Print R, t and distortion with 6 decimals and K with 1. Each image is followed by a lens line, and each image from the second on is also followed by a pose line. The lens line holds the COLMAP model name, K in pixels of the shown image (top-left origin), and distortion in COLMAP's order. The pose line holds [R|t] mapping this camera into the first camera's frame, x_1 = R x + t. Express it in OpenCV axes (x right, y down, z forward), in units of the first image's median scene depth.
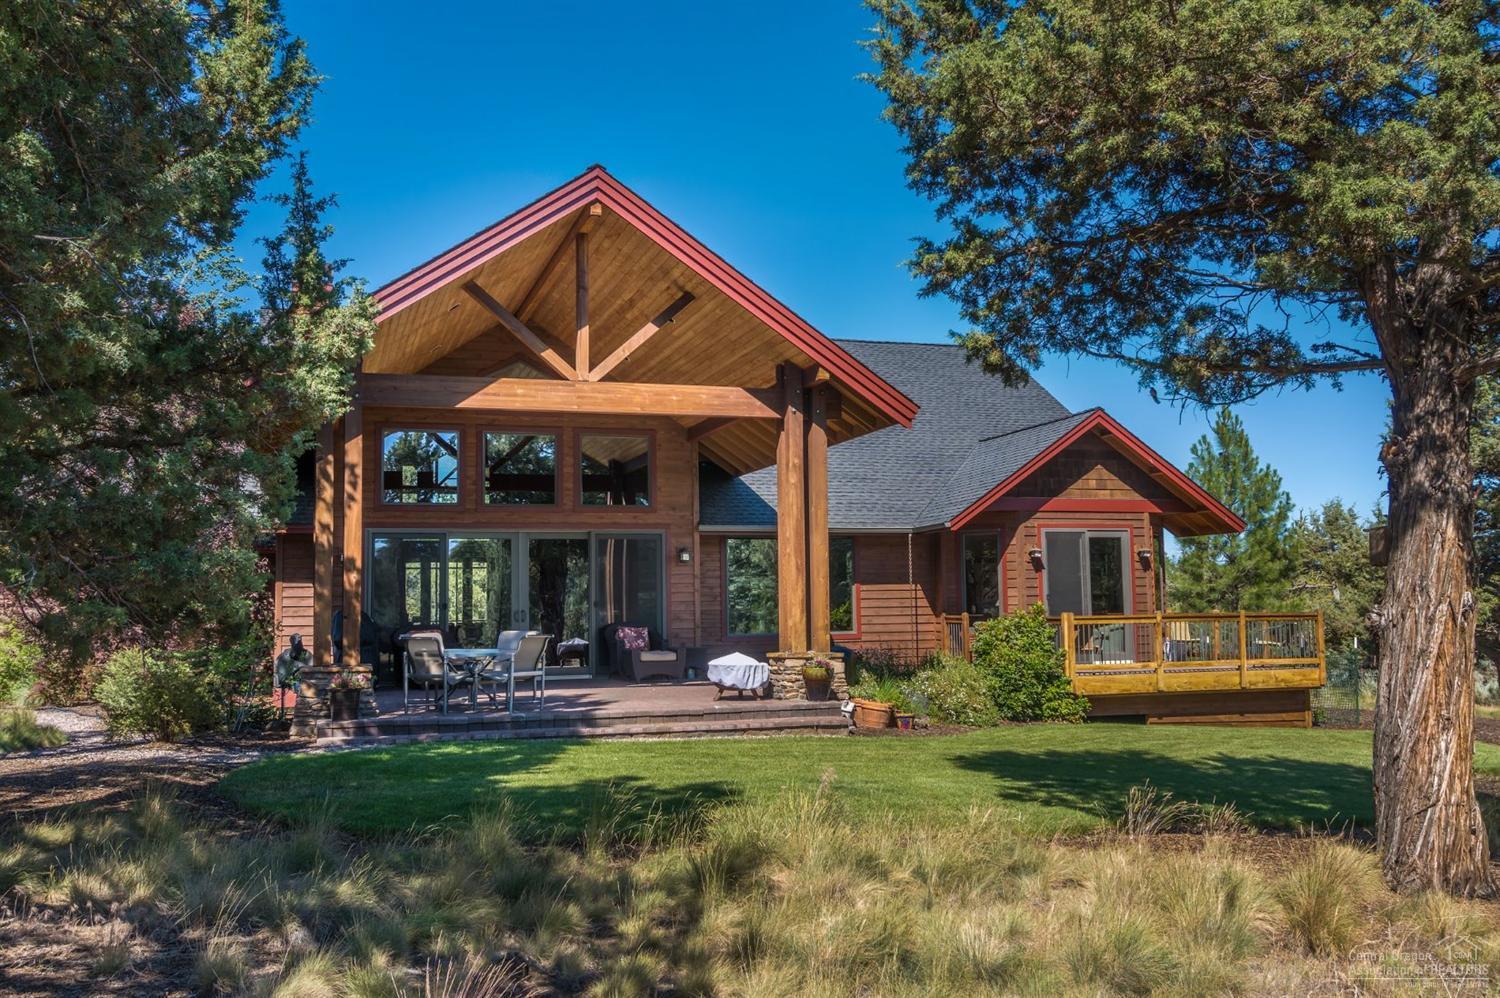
lens RADIAL K [[1397.3, 0, 750.0], [0, 1397.3, 499.0], [0, 0, 1]] dist [-0.055843, 0.003033]
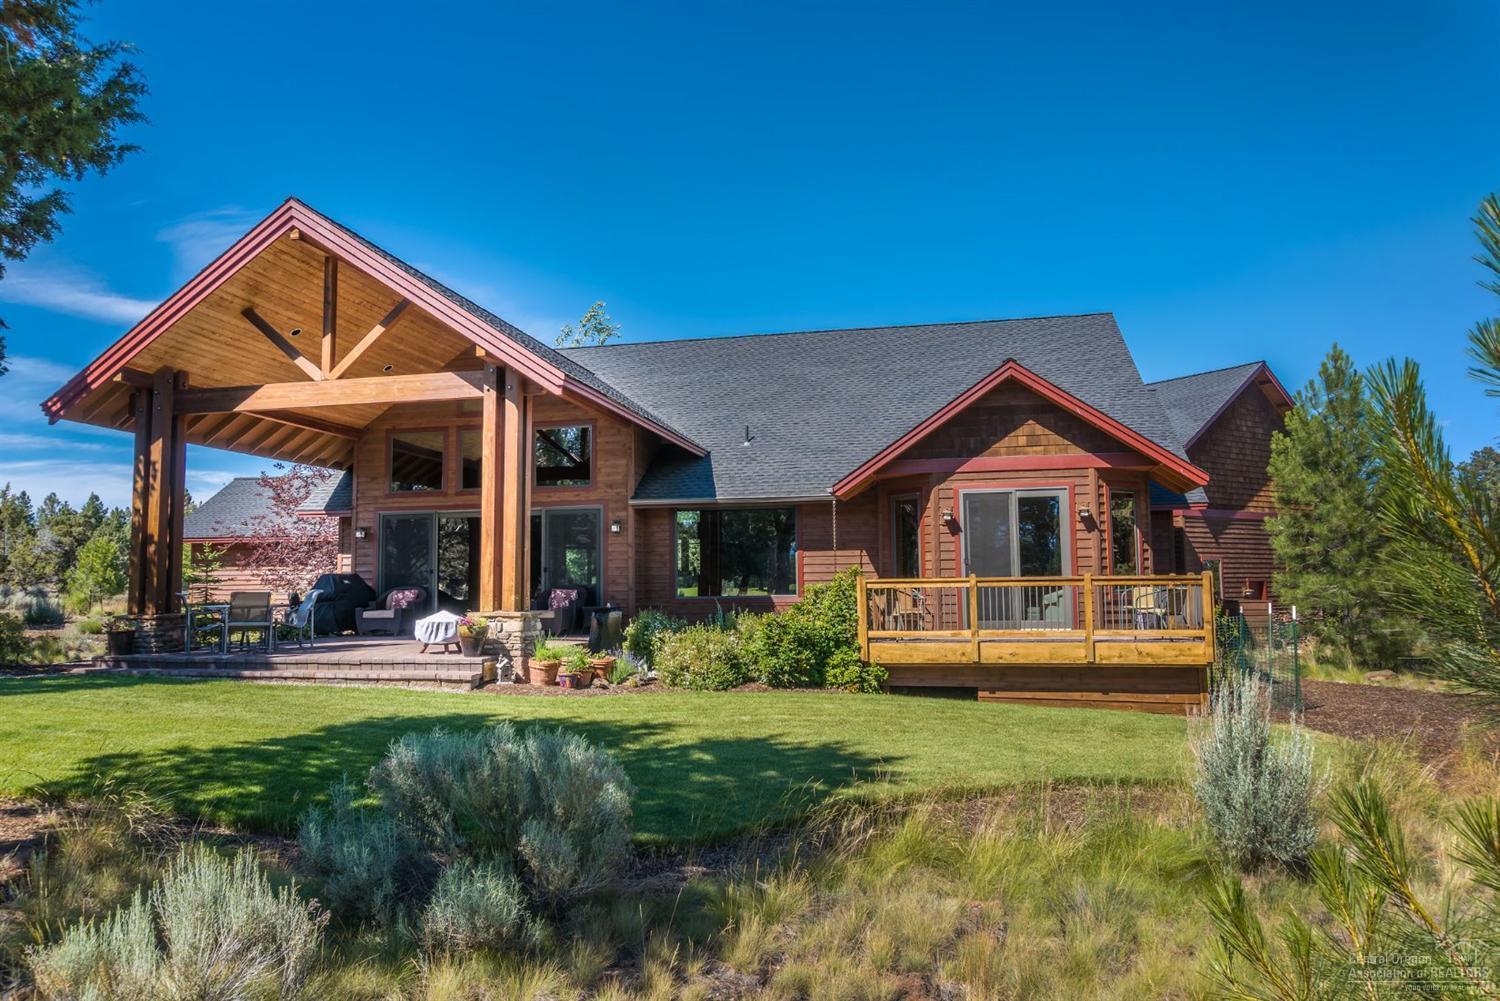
lens RADIAL K [[1079.3, 0, 750.0], [0, 1079.3, 500.5], [0, 0, 1]] dist [-0.047770, -0.001264]
pose [[0.859738, -0.041081, -0.509081, 0.506629], [0.041569, 0.999081, -0.010422, 0.032737], [0.509041, -0.012202, 0.860656, 0.309593]]
